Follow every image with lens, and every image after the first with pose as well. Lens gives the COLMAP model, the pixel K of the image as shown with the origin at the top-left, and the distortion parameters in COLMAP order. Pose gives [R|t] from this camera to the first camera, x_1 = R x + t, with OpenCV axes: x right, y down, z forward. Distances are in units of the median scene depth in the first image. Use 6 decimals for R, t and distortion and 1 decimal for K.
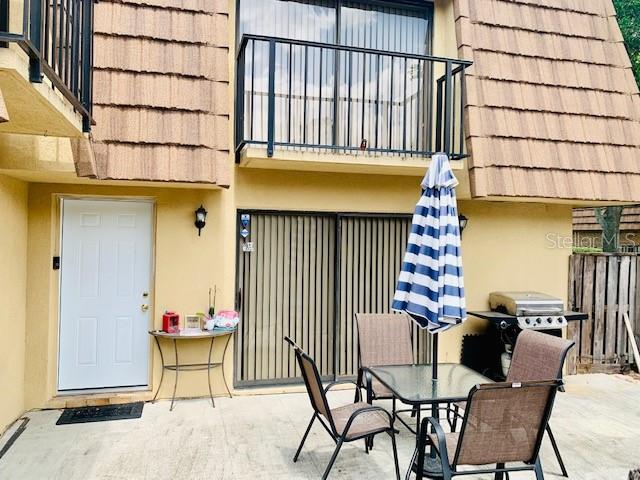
lens RADIAL K [[492.4, 0, 319.0], [0, 492.4, 229.9], [0, 0, 1]] dist [-0.001551, -0.005926]
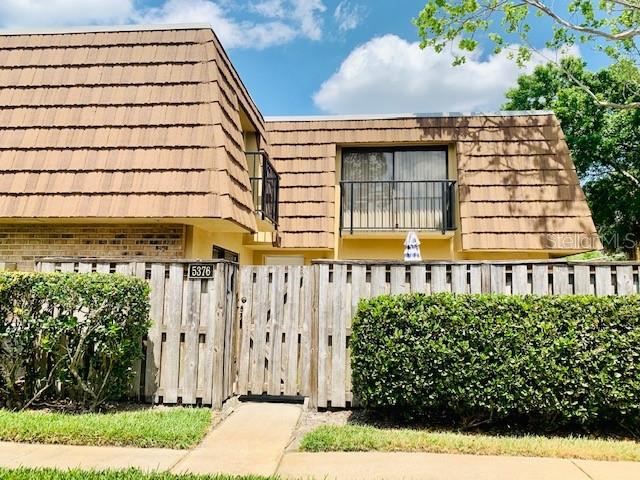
lens RADIAL K [[481.7, 0, 305.3], [0, 481.7, 236.7], [0, 0, 1]] dist [0.012154, 0.001812]
pose [[0.928763, -0.046817, -0.367706, 0.468081], [0.000022, 0.991999, -0.126248, 0.124734], [0.370674, 0.117246, 0.921333, -0.994333]]
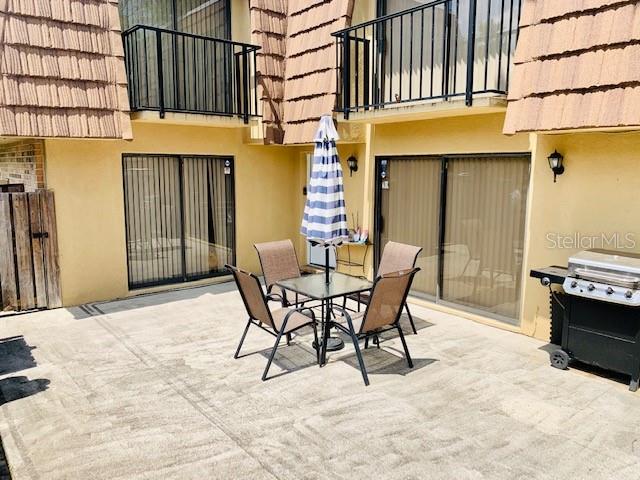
lens RADIAL K [[484.8, 0, 320.0], [0, 484.8, 240.0], [0, 0, 1]] dist [-0.003471, -0.006566]
pose [[0.401783, 0.123707, -0.907341, 1.086877], [0.006497, 0.990423, 0.137911, 0.000213], [0.915712, -0.061305, 0.397131, 0.340697]]
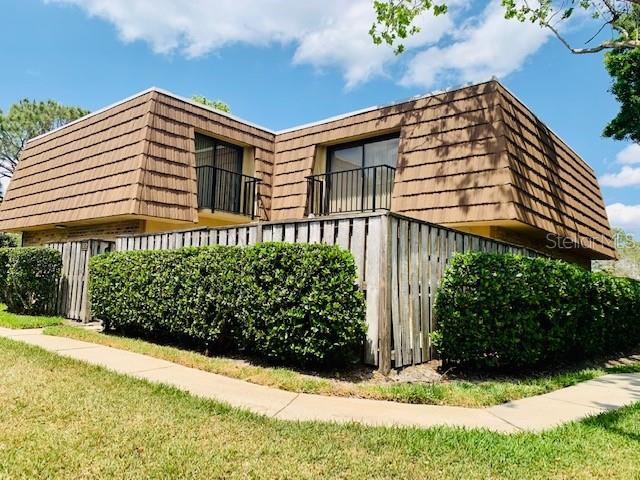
lens RADIAL K [[476.3, 0, 320.0], [0, 476.3, 240.0], [0, 0, 1]] dist [0.025794, -0.002094]
pose [[0.561685, -0.076436, -0.823813, 1.897152], [-0.027611, 0.993437, -0.111000, 0.225777], [0.826891, 0.085093, 0.555888, -0.351150]]
